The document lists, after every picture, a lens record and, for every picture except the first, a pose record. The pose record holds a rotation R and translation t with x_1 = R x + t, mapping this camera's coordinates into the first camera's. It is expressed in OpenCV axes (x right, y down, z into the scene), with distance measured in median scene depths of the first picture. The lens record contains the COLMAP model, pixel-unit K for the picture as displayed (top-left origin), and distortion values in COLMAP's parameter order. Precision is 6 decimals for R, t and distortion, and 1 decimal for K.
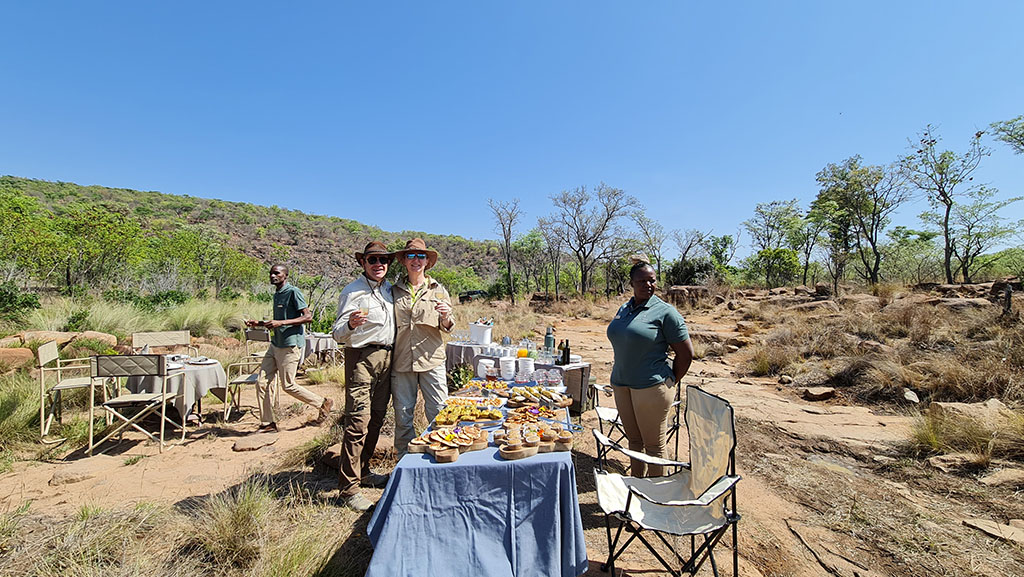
lens RADIAL K [[418.0, 0, 513.2], [0, 418.0, 289.2], [0, 0, 1]] dist [-0.002259, 0.000237]
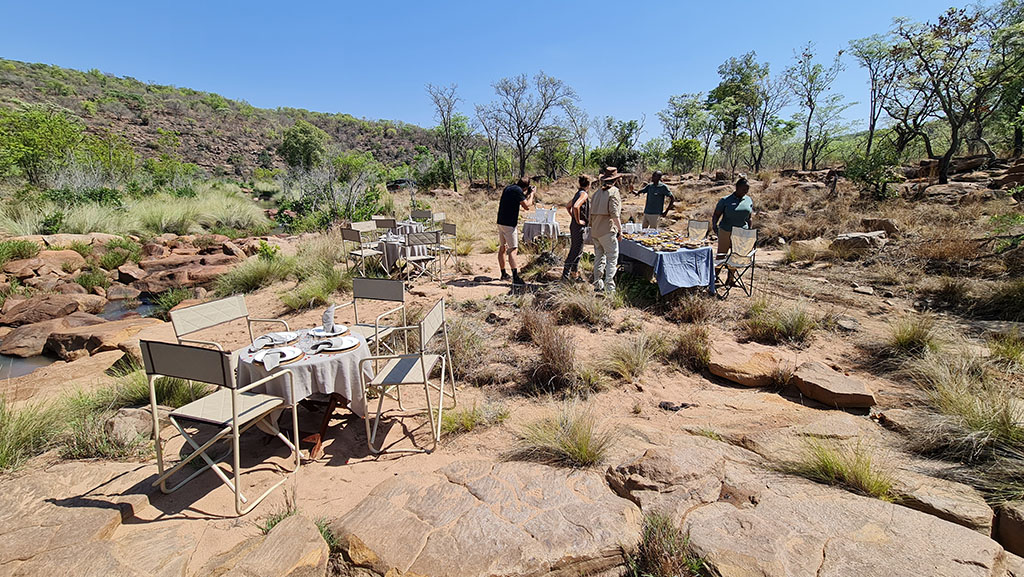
lens RADIAL K [[418.0, 0, 511.3], [0, 418.0, 286.9], [0, 0, 1]] dist [-0.002259, 0.000237]
pose [[0.974447, -0.075314, 0.211615, -0.176983], [0.017578, 0.964792, 0.262426, -0.015195], [-0.223929, -0.252000, 0.941463, -0.149798]]
